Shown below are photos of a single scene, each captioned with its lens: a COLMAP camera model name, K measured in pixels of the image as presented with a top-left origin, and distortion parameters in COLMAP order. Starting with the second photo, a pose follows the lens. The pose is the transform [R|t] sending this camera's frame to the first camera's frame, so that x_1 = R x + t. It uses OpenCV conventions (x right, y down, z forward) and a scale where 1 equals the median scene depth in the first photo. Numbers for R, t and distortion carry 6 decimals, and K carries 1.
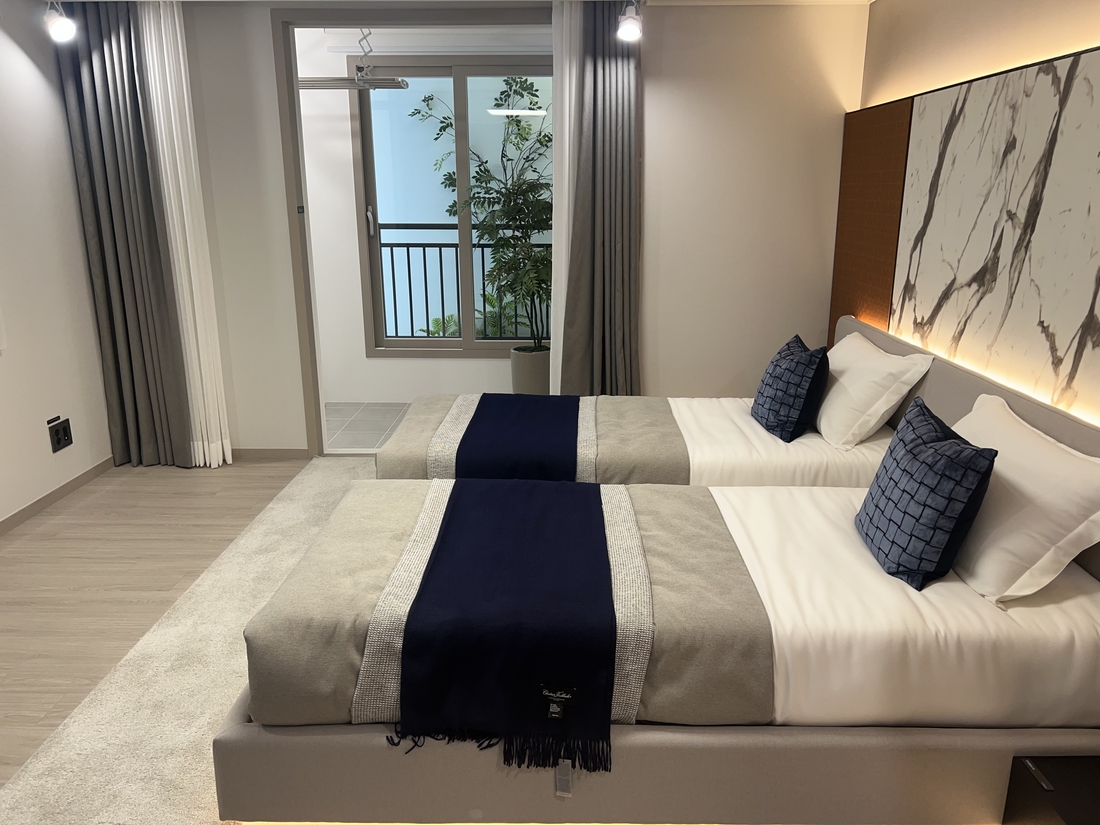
lens RADIAL K [[829.0, 0, 554.8], [0, 829.0, 416.5], [0, 0, 1]] dist [0.043849, -0.041498]
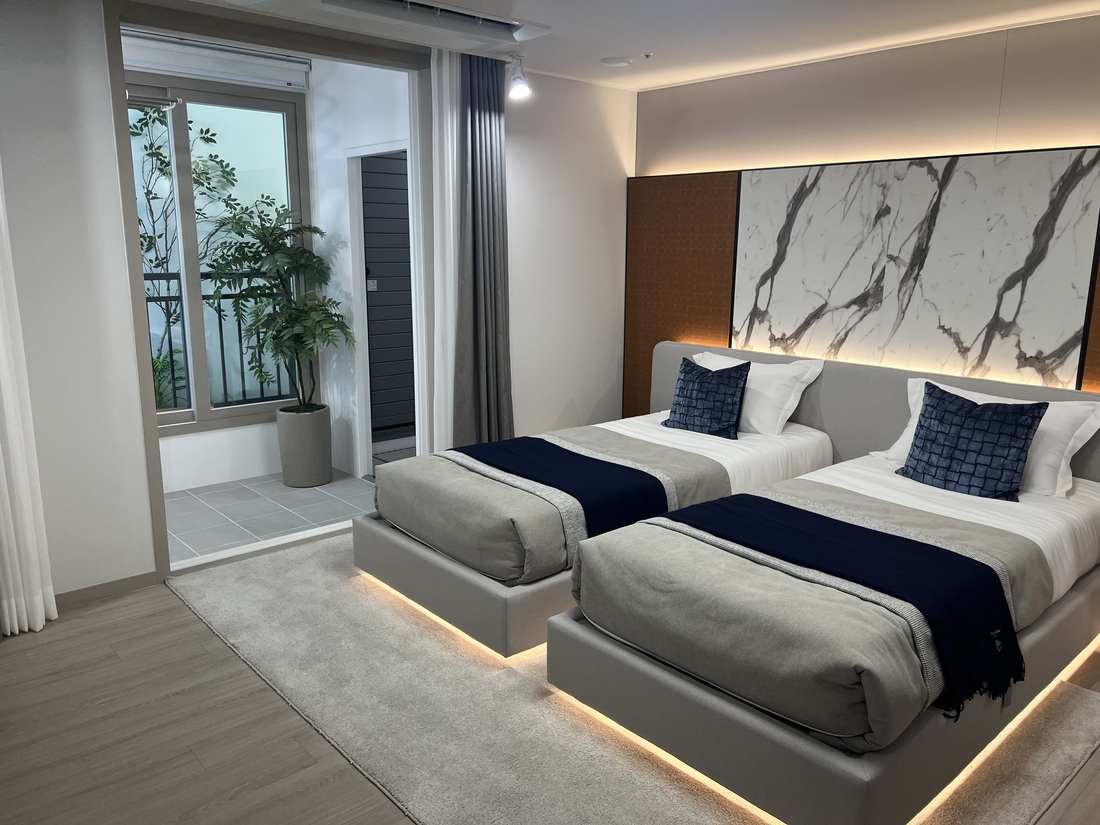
lens RADIAL K [[829.0, 0, 556.0], [0, 829.0, 408.5], [0, 0, 1]] dist [0.043849, -0.041498]
pose [[0.734932, -0.127508, 0.666046, -0.879416], [0.168747, 0.985656, 0.002494, -0.079173], [-0.656810, 0.110561, 0.745907, 0.308480]]
